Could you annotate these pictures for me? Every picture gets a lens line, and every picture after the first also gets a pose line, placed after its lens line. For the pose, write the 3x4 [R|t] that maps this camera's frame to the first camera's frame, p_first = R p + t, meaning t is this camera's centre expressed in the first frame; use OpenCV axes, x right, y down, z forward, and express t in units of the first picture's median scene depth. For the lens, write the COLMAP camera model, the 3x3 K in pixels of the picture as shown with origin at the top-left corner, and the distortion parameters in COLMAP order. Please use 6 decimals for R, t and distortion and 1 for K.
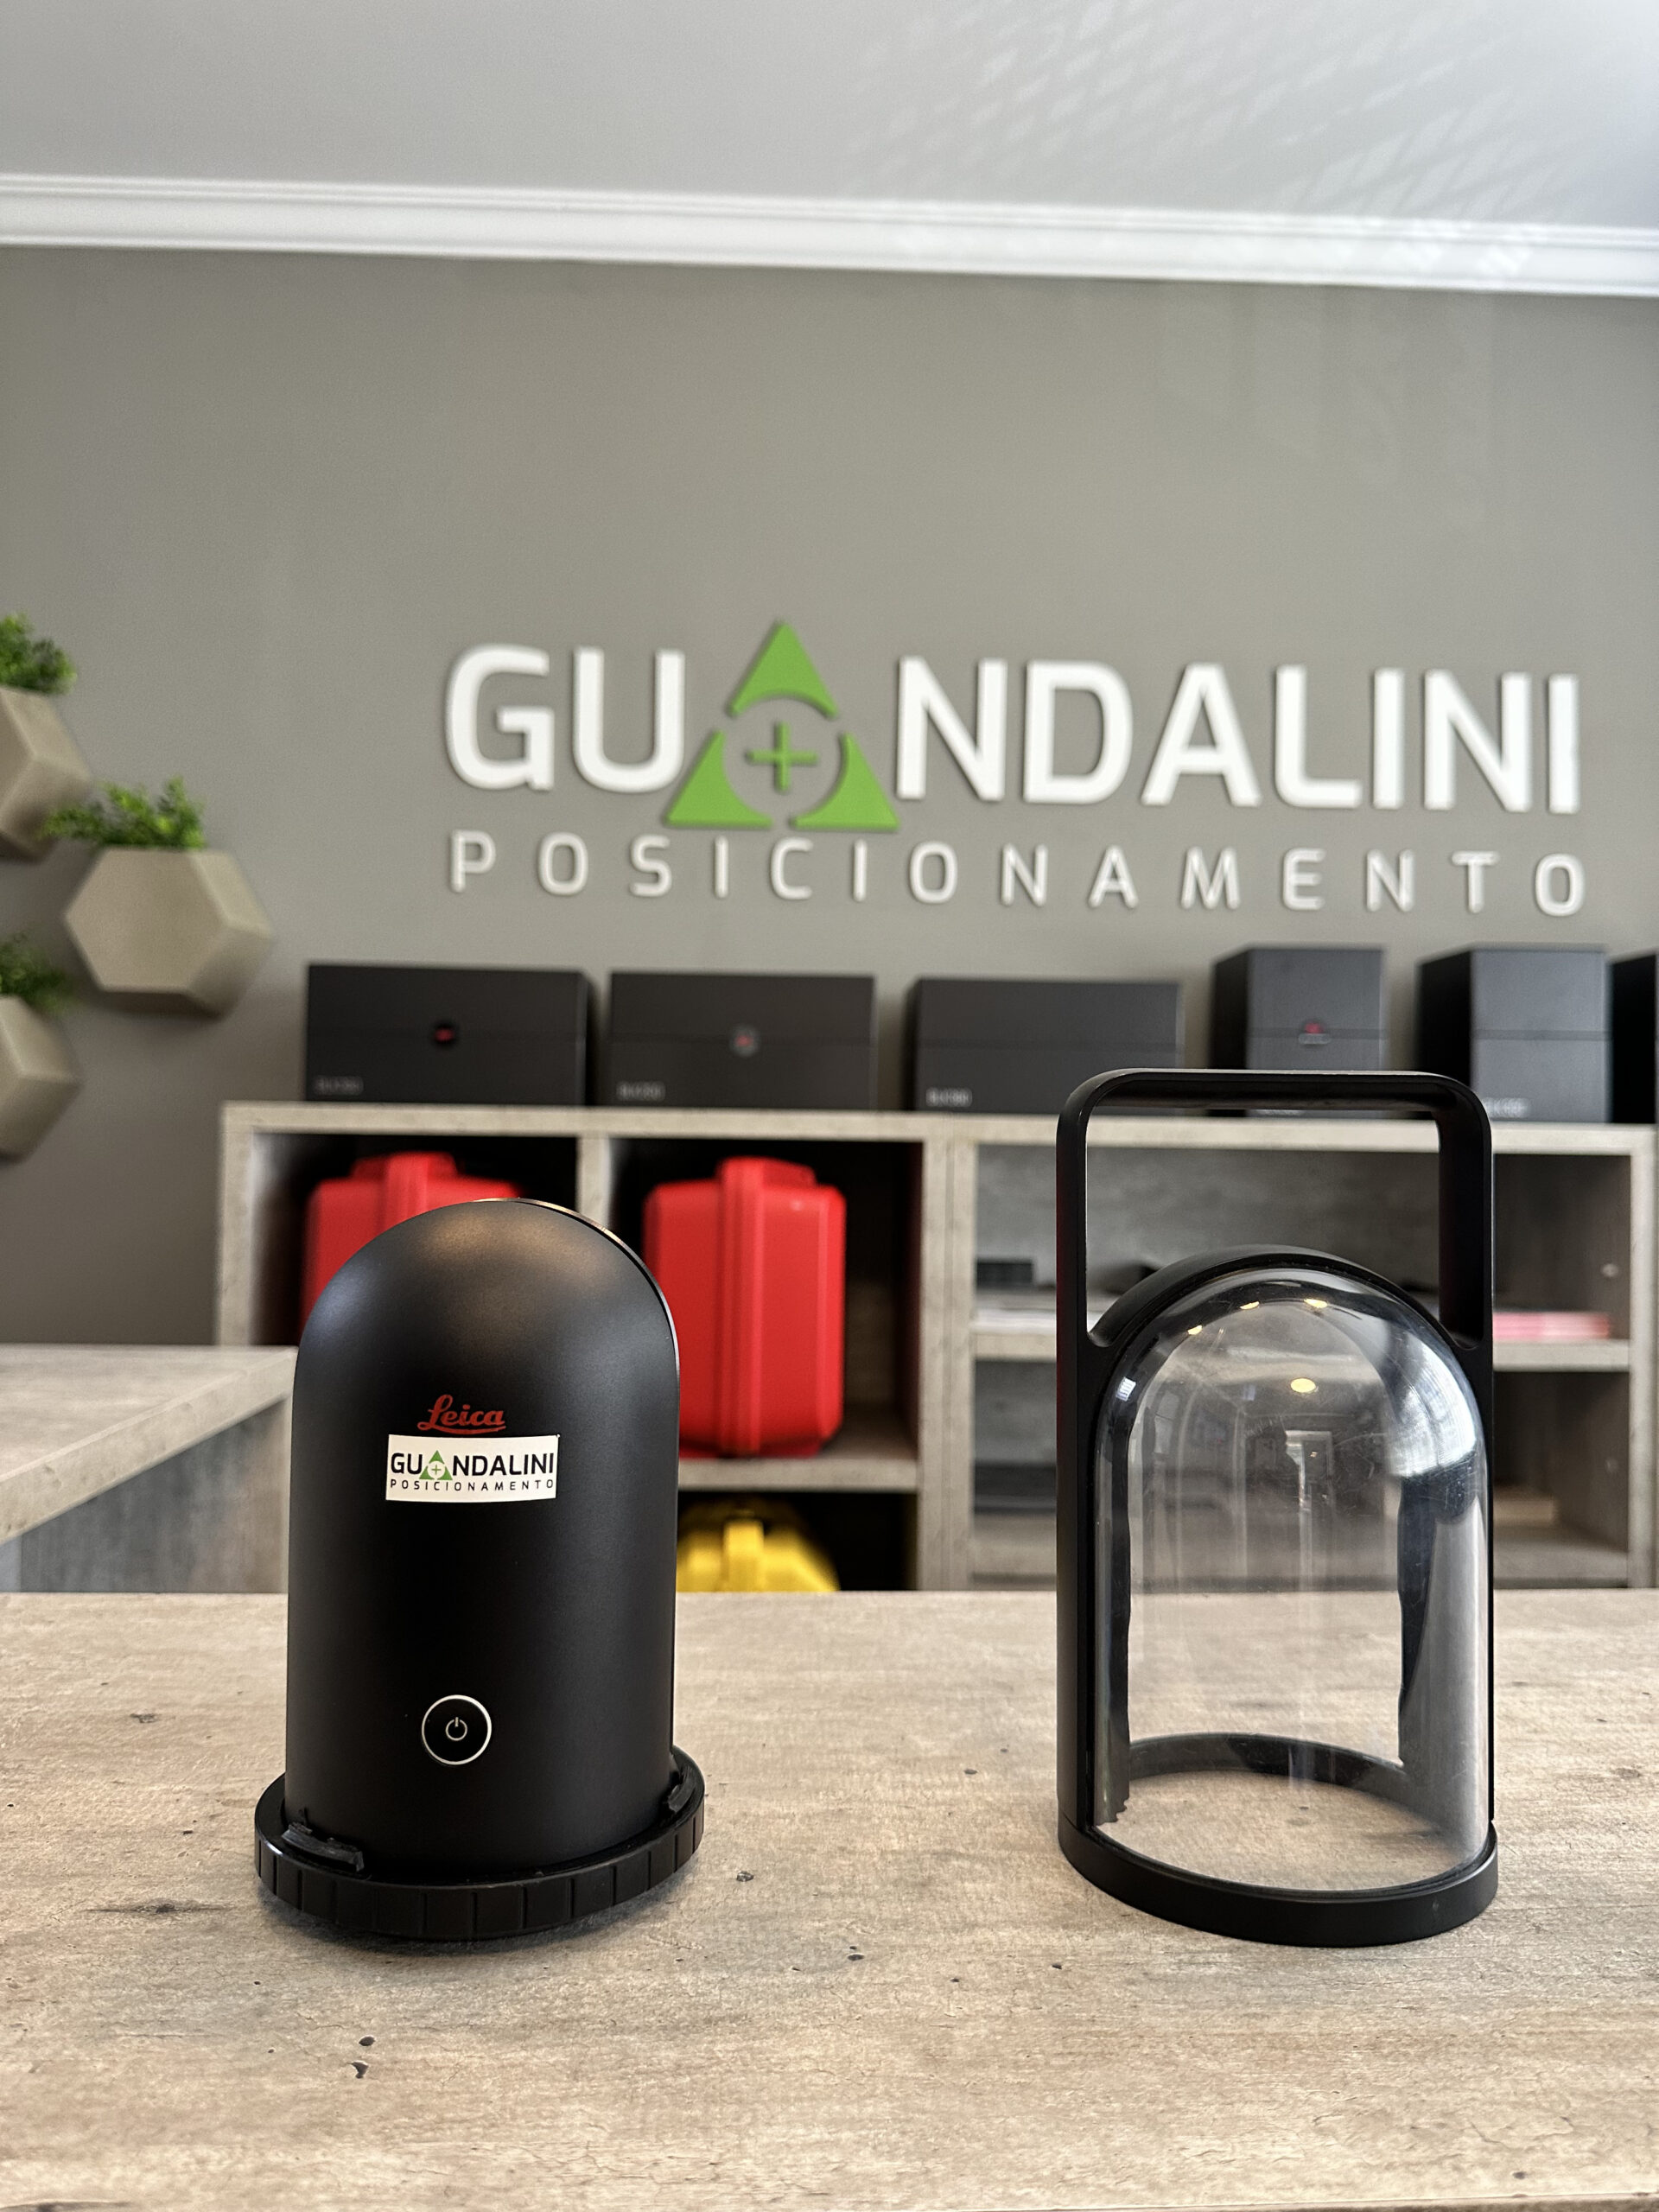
lens RADIAL K [[1612.8, 0, 830.6], [0, 1612.8, 1101.5], [0, 0, 1]] dist [0.007339, -0.030250]
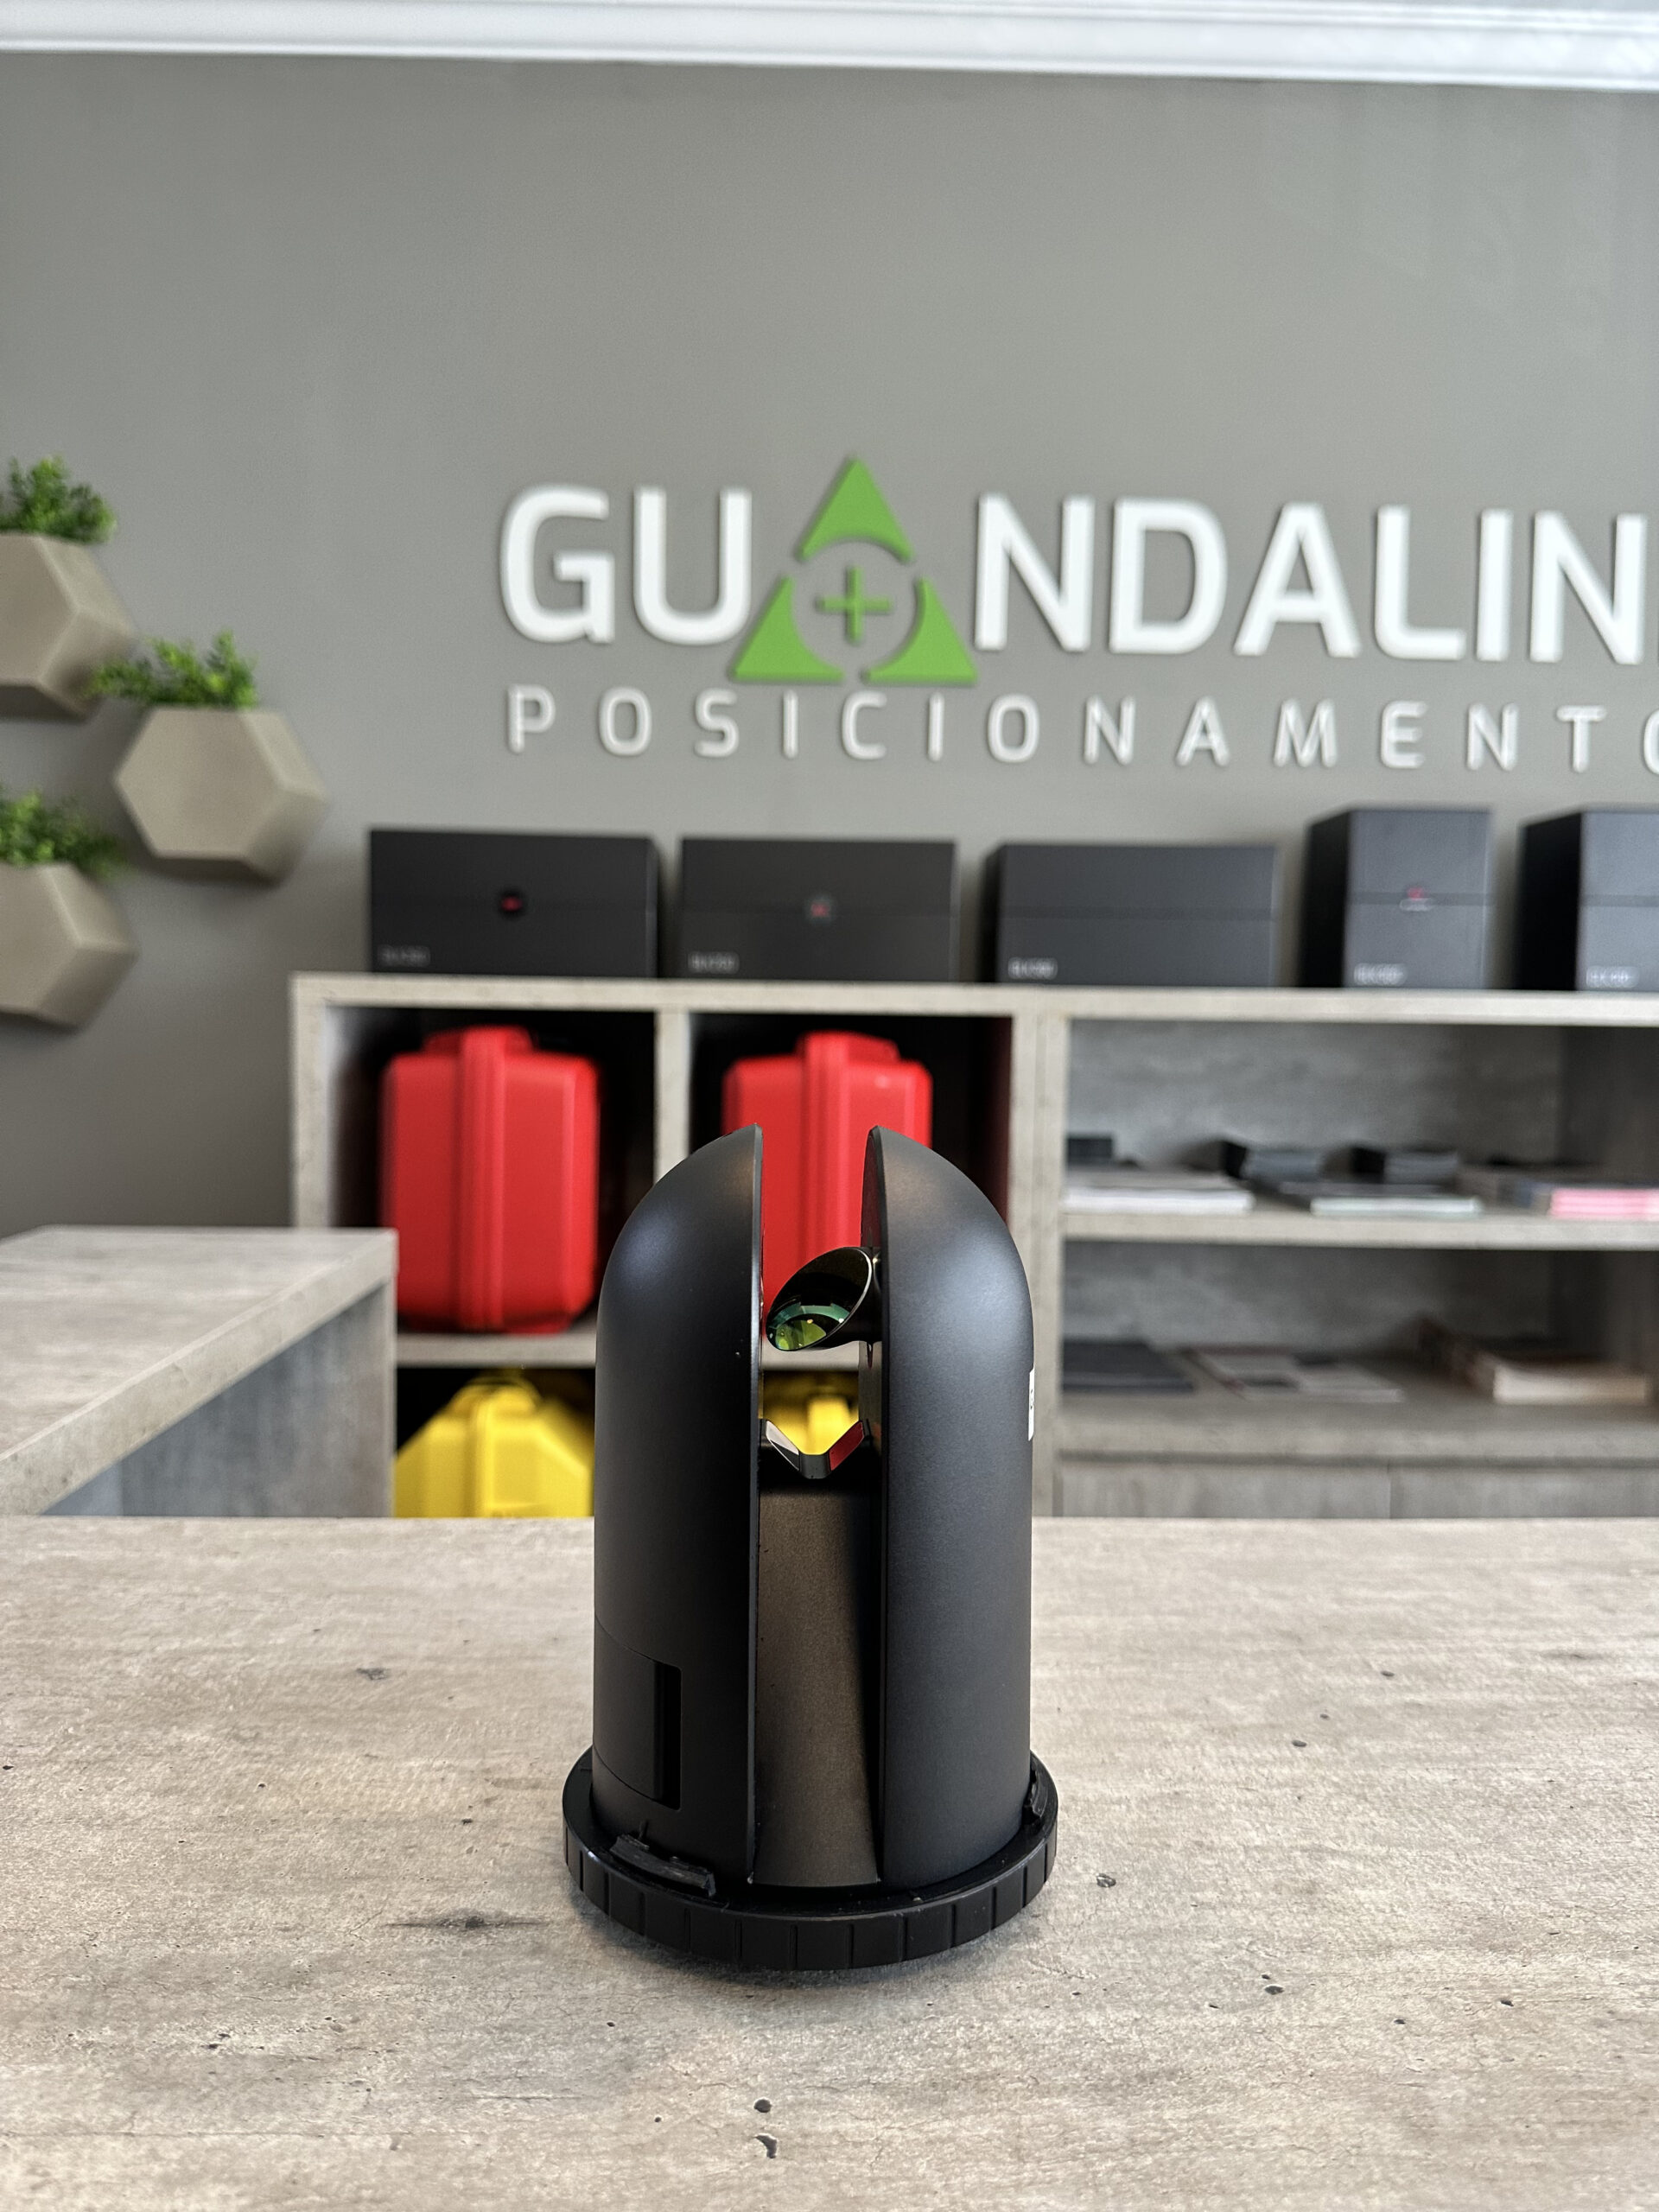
lens RADIAL K [[1622.9, 0, 822.1], [0, 1622.9, 1109.6], [0, 0, 1]] dist [-0.018608, -0.002581]
pose [[0.999857, -0.000088, -0.016921, -0.152986], [0.001616, 0.995912, 0.090311, -0.020284], [0.016844, -0.090325, 0.995770, 0.114515]]
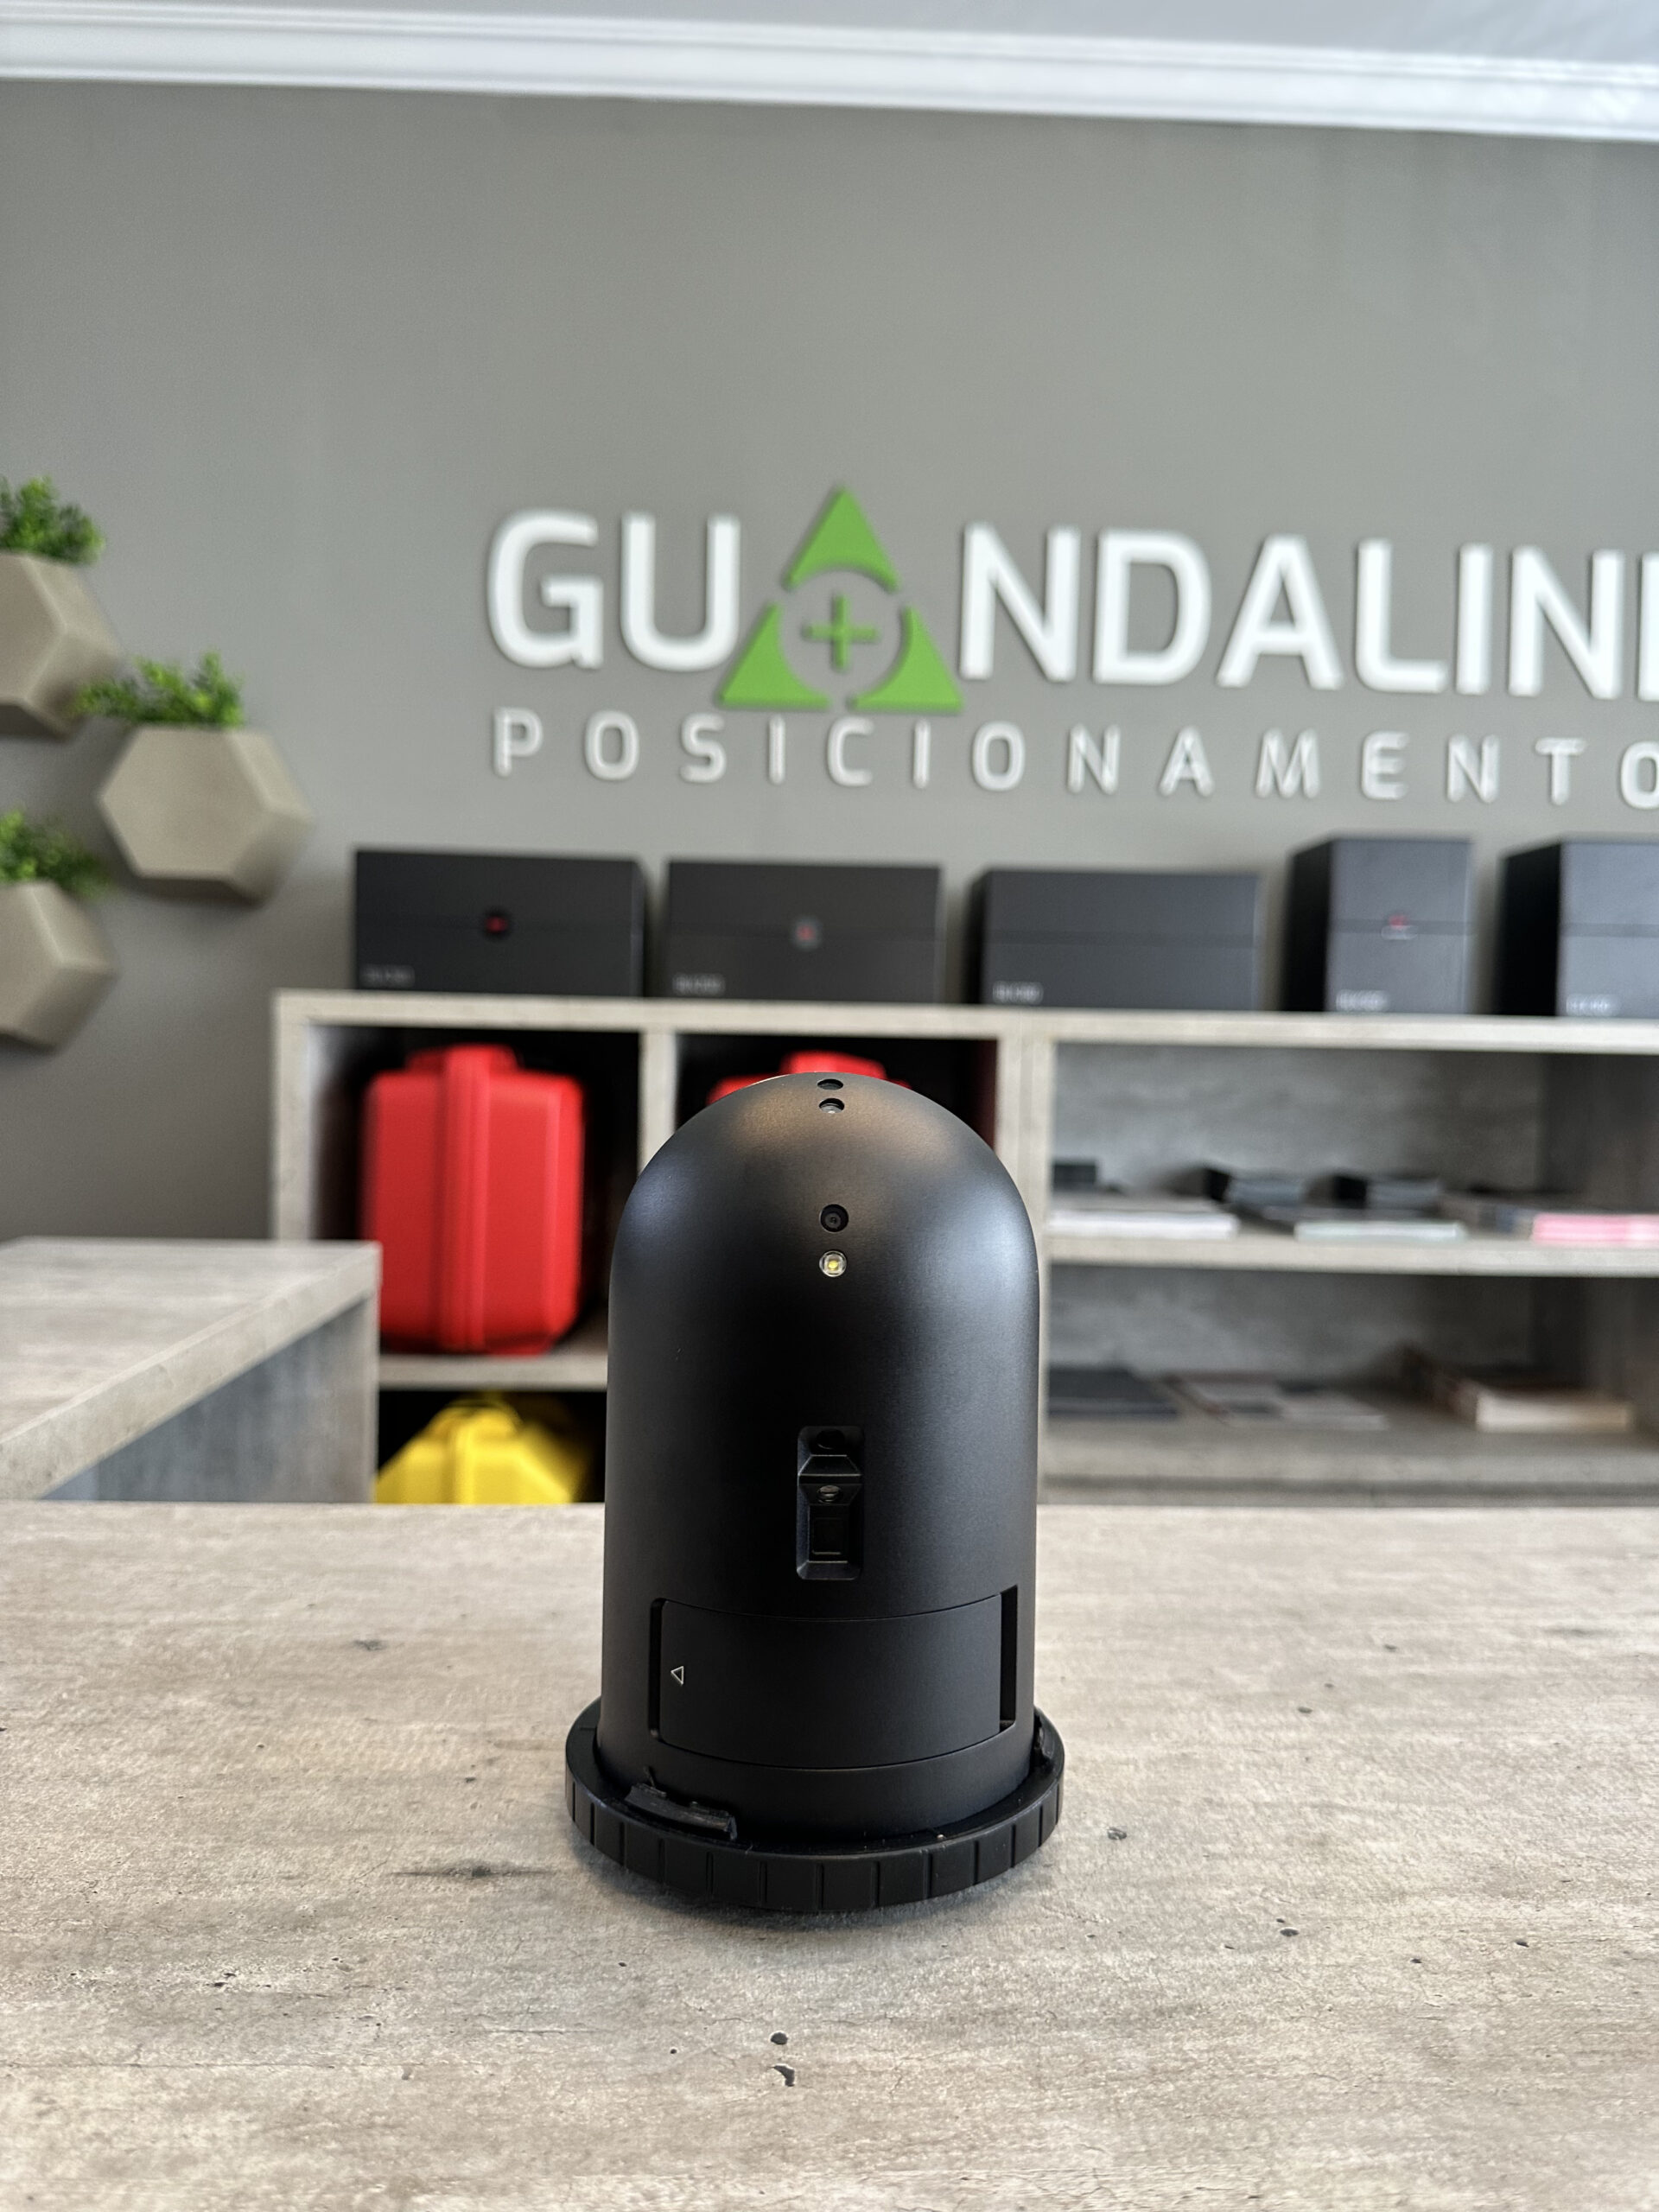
lens RADIAL K [[1627.6, 0, 824.1], [0, 1627.6, 1109.8], [0, 0, 1]] dist [-0.022783, -0.000249]
pose [[0.999983, 0.005295, -0.002583, -0.167775], [-0.005113, 0.997789, 0.066260, 0.019466], [0.002928, -0.066245, 0.997799, 0.107987]]
